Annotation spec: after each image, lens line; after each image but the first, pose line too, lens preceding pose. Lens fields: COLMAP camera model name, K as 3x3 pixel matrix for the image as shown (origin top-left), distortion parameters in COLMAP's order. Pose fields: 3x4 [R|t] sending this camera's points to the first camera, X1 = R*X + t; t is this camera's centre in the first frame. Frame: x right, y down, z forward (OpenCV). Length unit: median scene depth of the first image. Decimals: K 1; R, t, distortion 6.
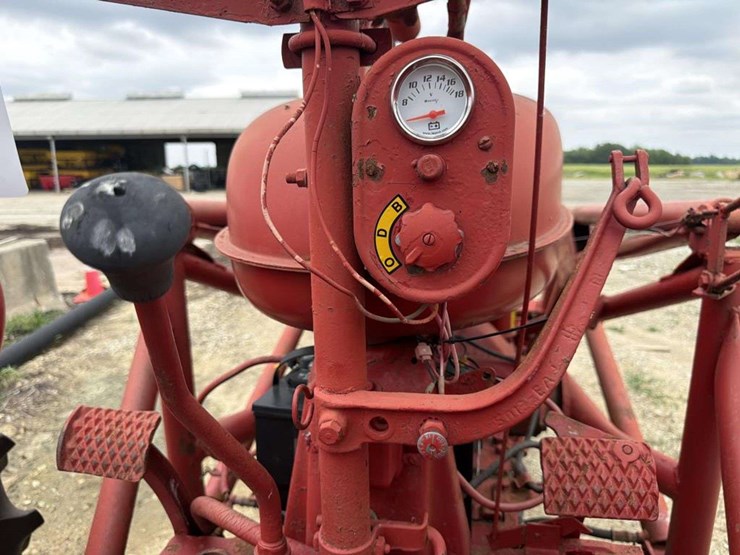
lens RADIAL K [[533.6, 0, 374.2], [0, 533.6, 277.4], [0, 0, 1]] dist [-0.007300, -0.007304]
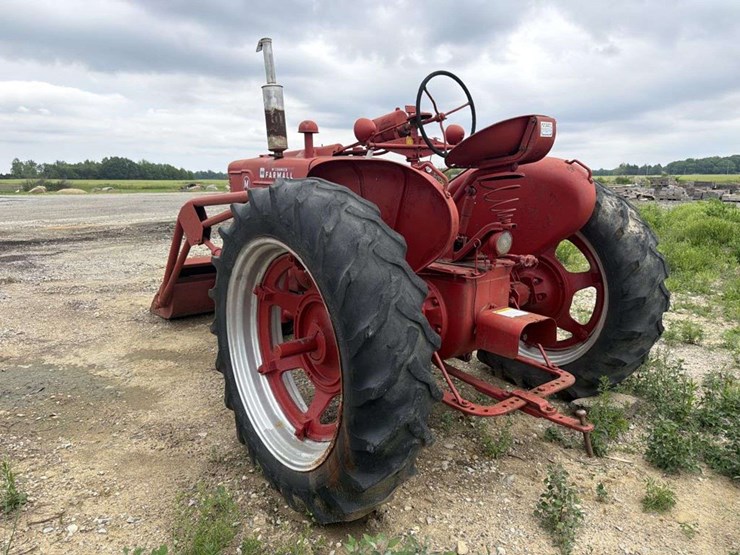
lens RADIAL K [[523.0, 0, 370.3], [0, 523.0, 275.8], [0, 0, 1]] dist [0.055510, -0.081625]
pose [[0.657927, -0.135557, 0.740781, -0.094271], [0.154594, 0.987028, 0.043315, 0.011885], [-0.737043, 0.086022, 0.670349, -0.055610]]
